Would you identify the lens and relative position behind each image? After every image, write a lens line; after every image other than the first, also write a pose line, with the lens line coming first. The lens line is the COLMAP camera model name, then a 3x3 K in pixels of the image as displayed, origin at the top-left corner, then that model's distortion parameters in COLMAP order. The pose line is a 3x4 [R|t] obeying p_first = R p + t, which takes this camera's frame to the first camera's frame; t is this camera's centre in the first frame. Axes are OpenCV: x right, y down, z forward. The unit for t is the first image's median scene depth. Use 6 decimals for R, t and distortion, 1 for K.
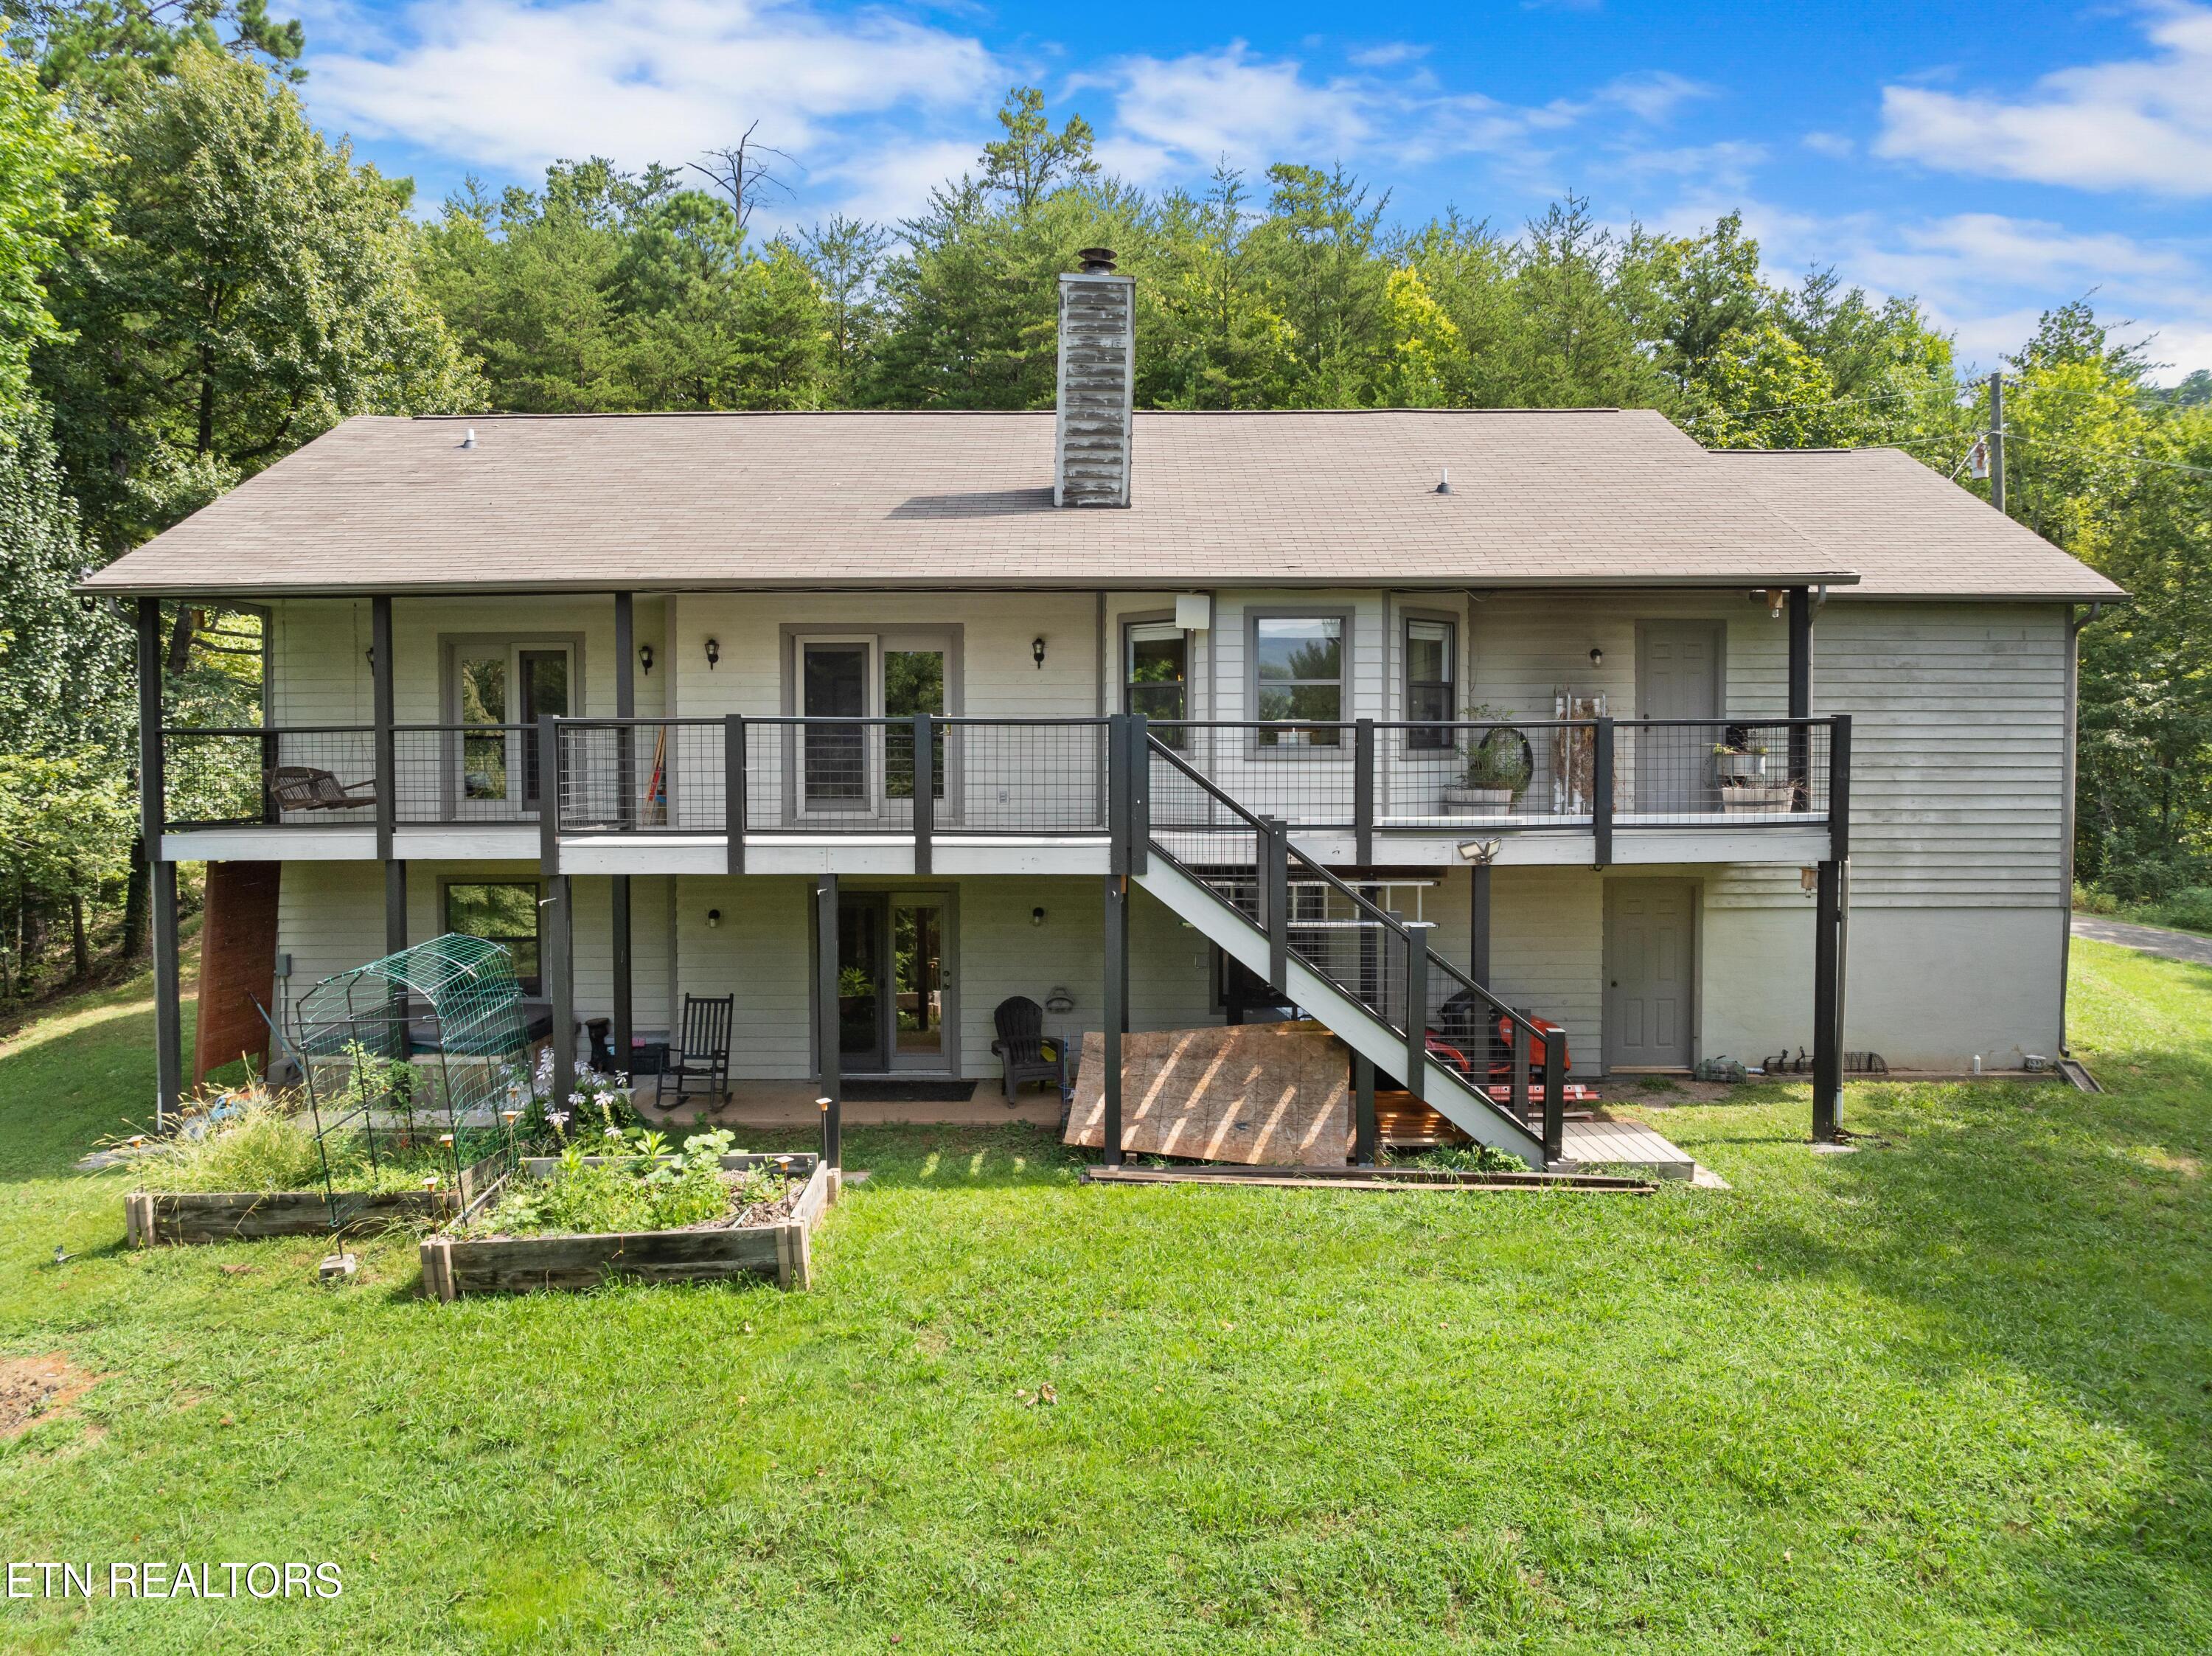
lens RADIAL K [[1558.2, 0, 1106.4], [0, 1558.2, 821.1], [0, 0, 1]] dist [-0.037916, 0.003516]
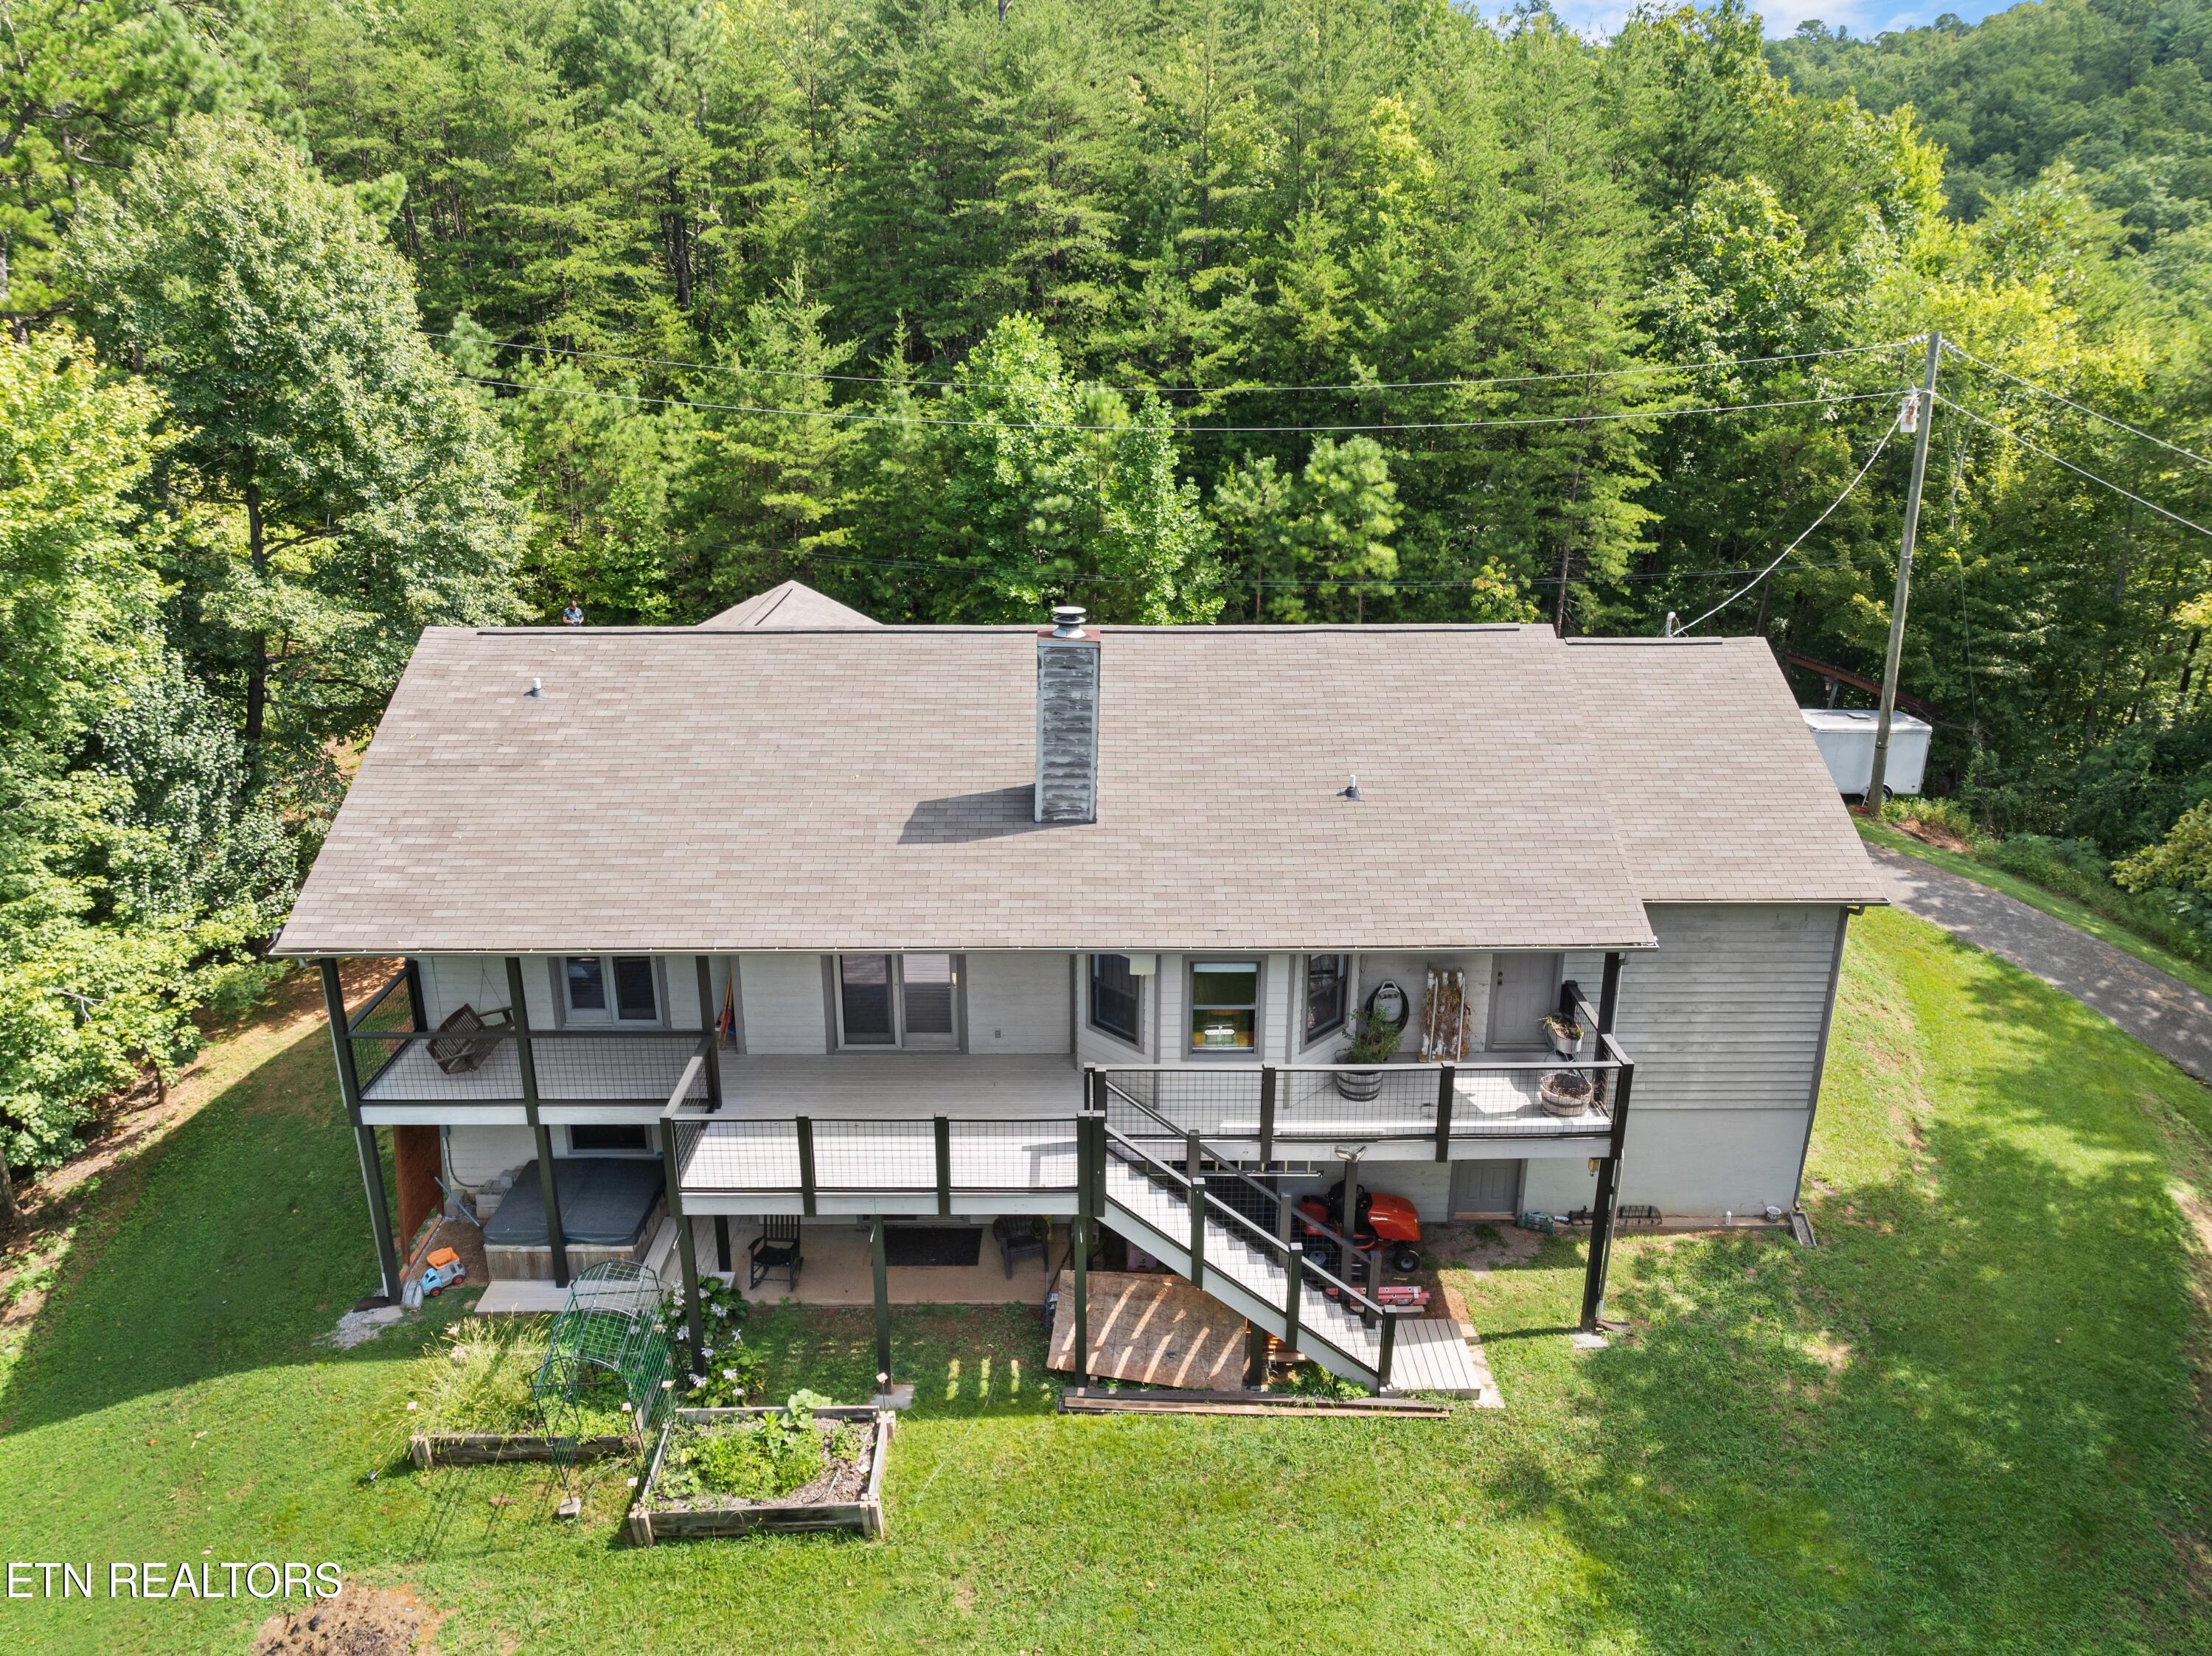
lens RADIAL K [[1552.6, 0, 1106.0], [0, 1552.6, 828.0], [0, 0, 1]] dist [-0.019490, -0.039389]
pose [[0.999953, -0.000194, 0.009658, 0.011648], [-0.002561, 0.958705, 0.284392, -0.574954], [-0.009315, -0.284404, 0.958659, -0.196746]]
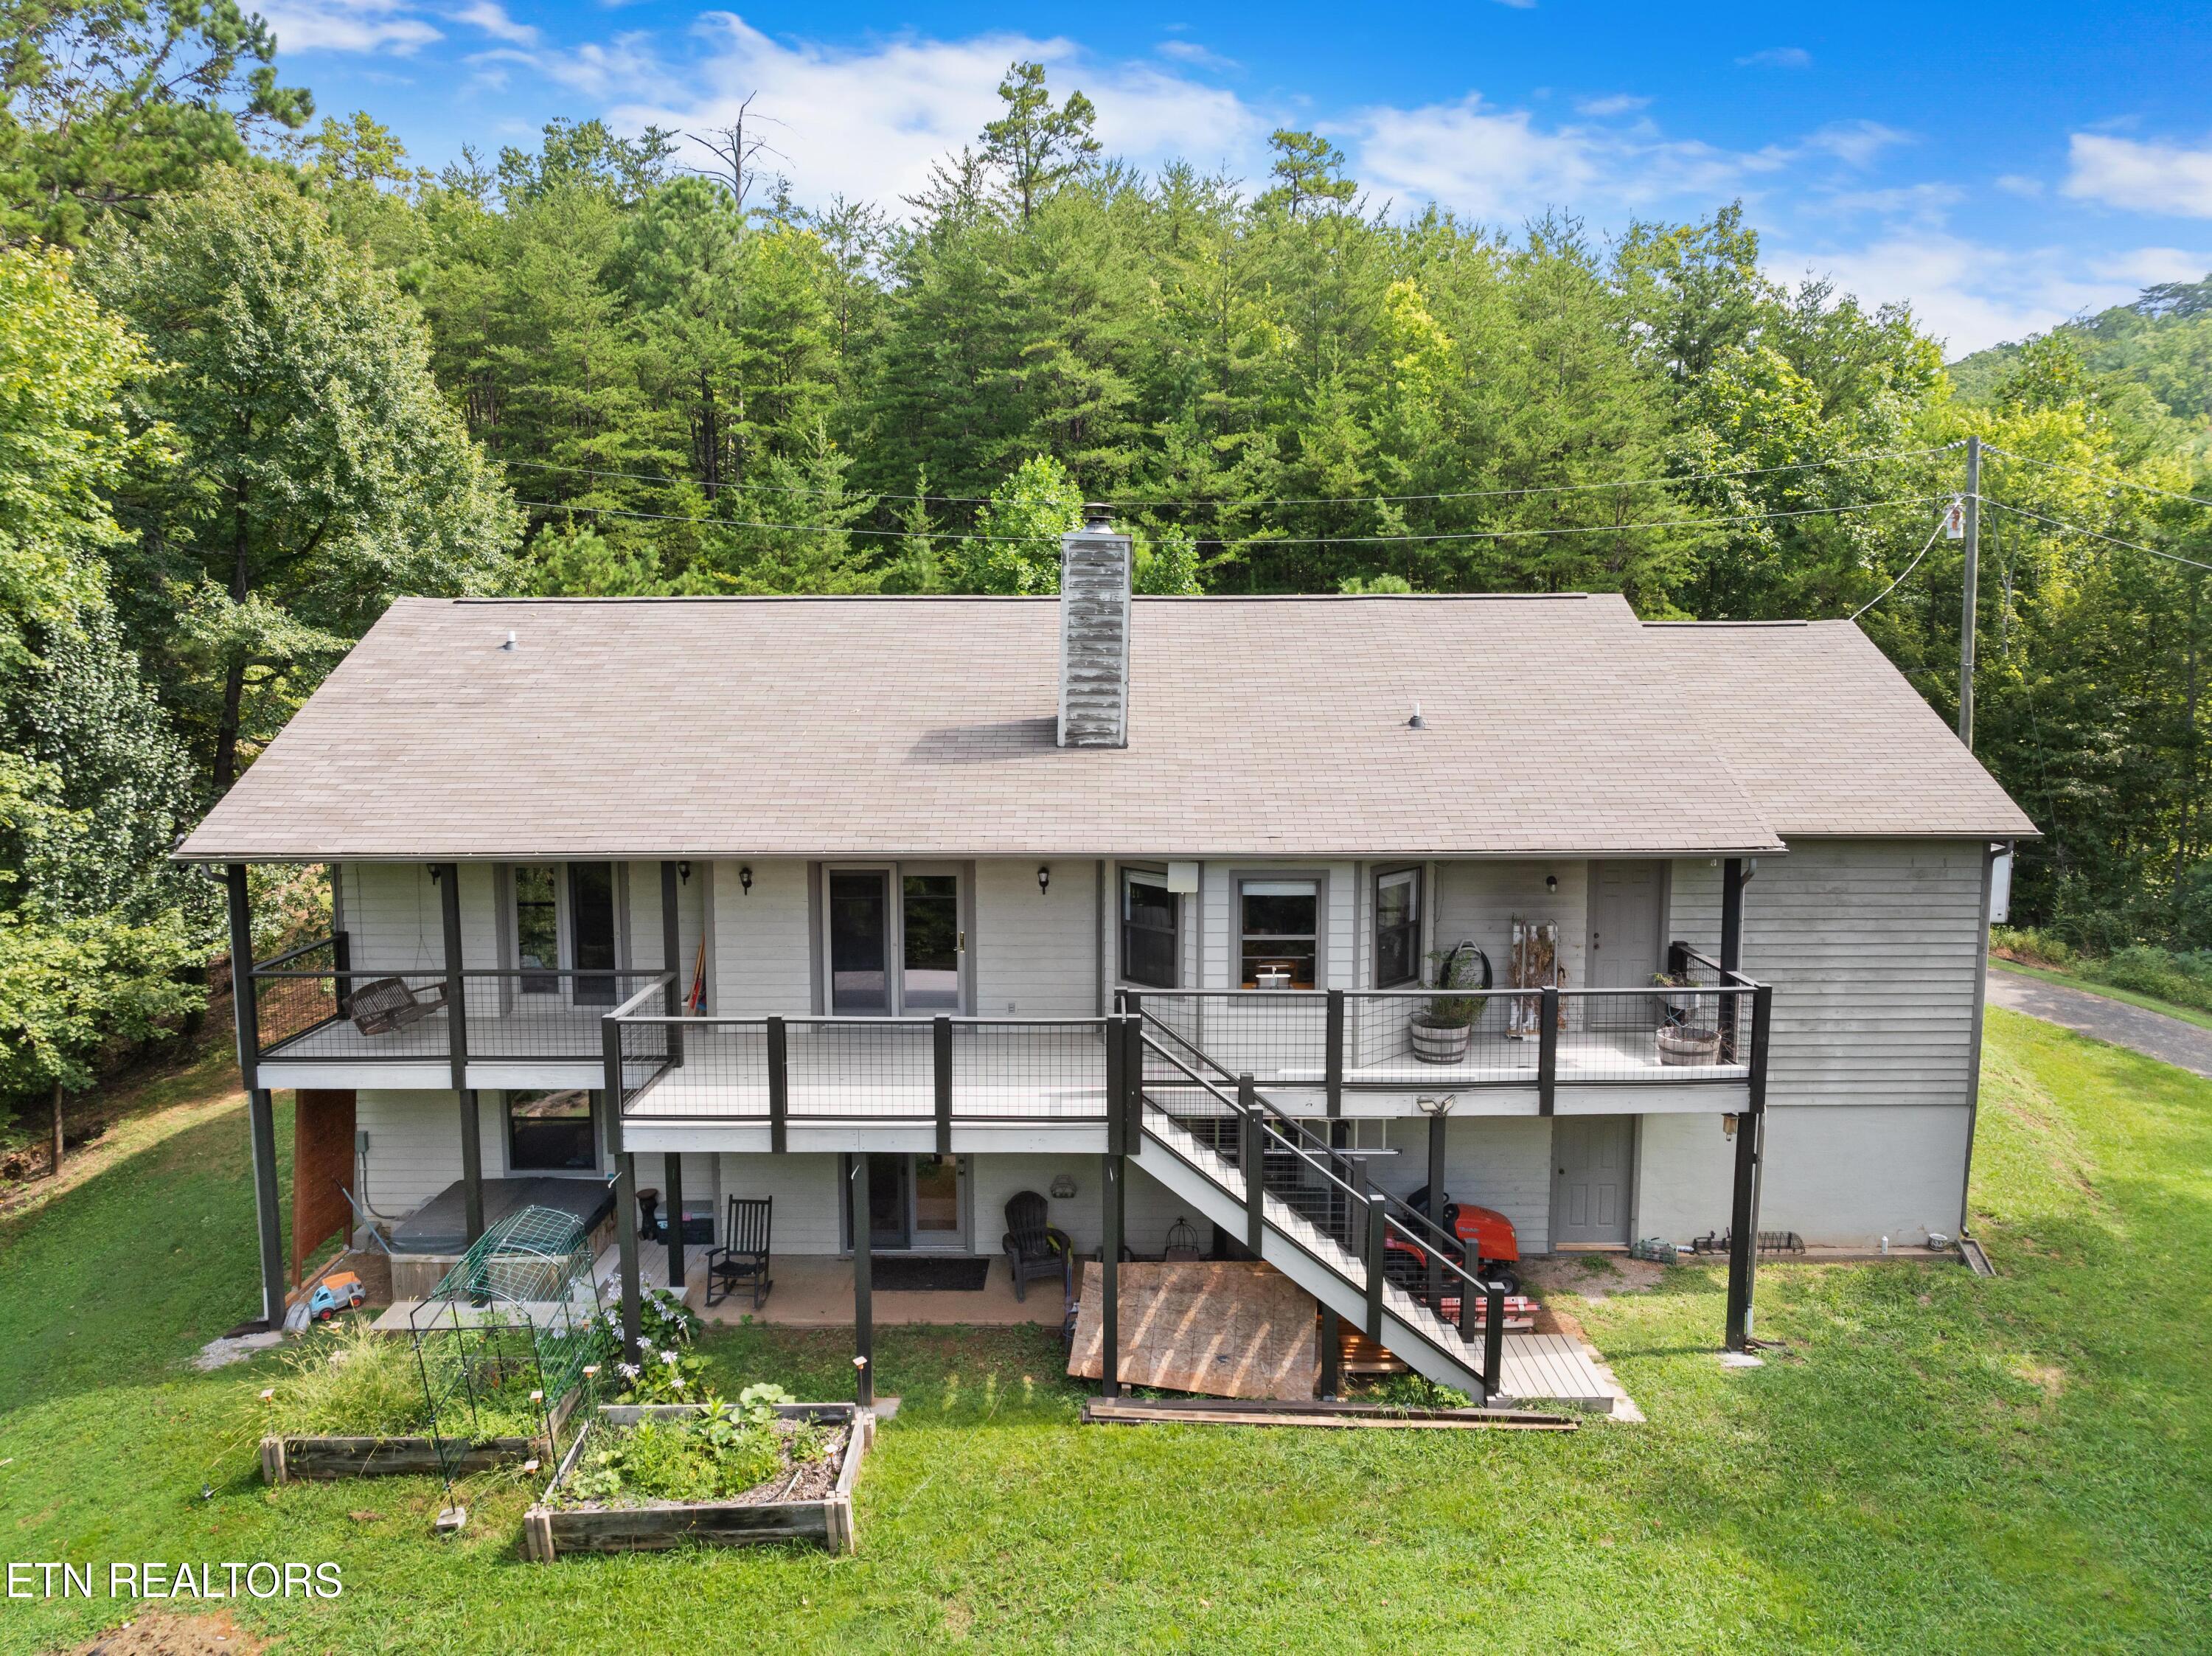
lens RADIAL K [[1558.2, 0, 1106.4], [0, 1558.2, 821.1], [0, 0, 1]] dist [-0.037916, 0.003516]
pose [[0.999999, 0.000988, -0.000639, 0.001543], [-0.000938, 0.997279, 0.073718, -0.241470], [0.000710, -0.073718, 0.997279, -0.096318]]
